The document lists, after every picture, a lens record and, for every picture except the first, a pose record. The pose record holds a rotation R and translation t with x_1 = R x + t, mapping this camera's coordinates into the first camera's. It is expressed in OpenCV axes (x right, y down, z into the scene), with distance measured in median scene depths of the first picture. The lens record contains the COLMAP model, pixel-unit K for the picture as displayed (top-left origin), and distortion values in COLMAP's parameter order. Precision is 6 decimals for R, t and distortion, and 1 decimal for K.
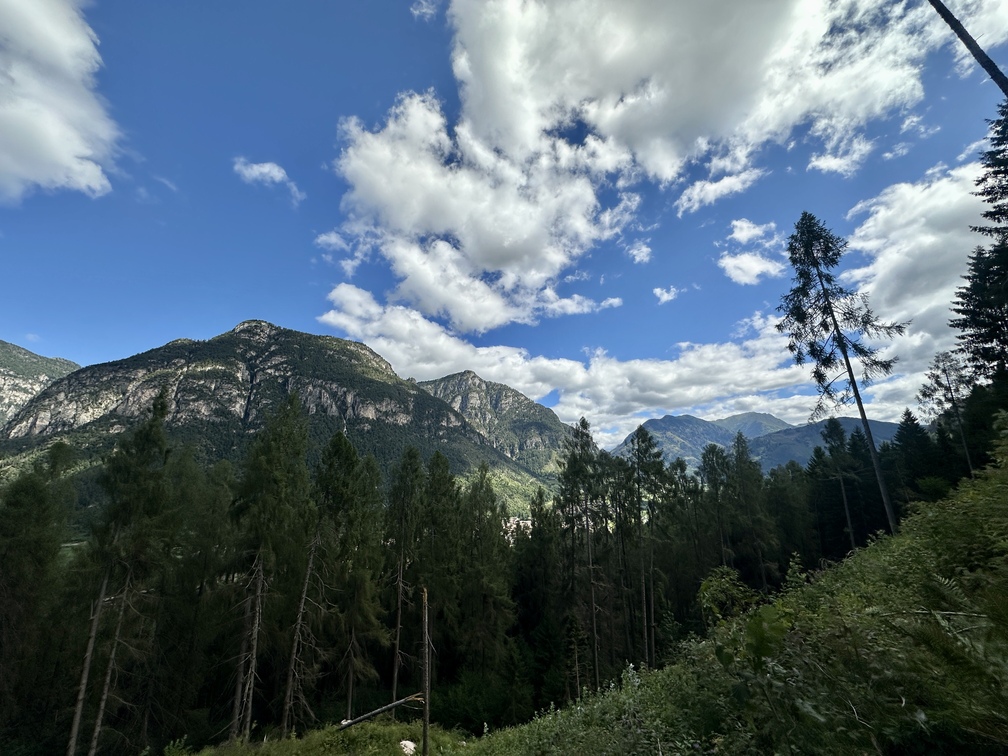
lens RADIAL K [[406.7, 0, 504.0], [0, 406.7, 378.0], [0, 0, 1]] dist [-0.001316, -0.000080]
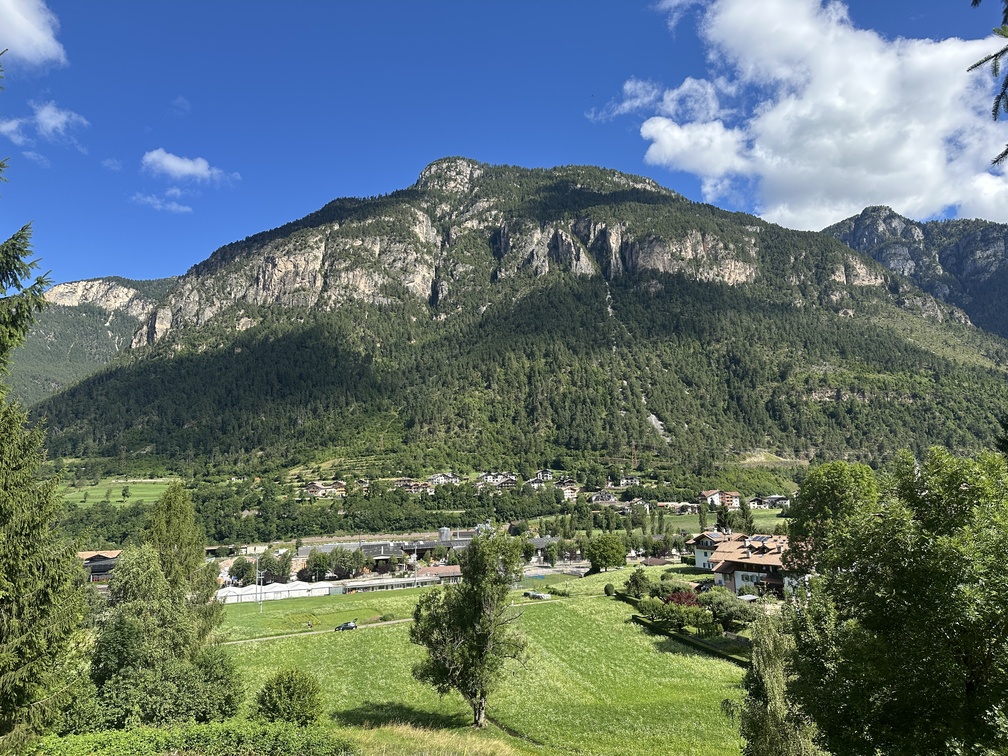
lens RADIAL K [[706.3, 0, 504.0], [0, 706.3, 378.0], [0, 0, 1]] dist [0.026855, -0.002594]
pose [[0.844884, -0.084692, -0.528203, -0.074577], [0.137200, 0.988667, 0.060935, 0.145125], [0.517056, -0.123952, 0.846929, 0.237045]]
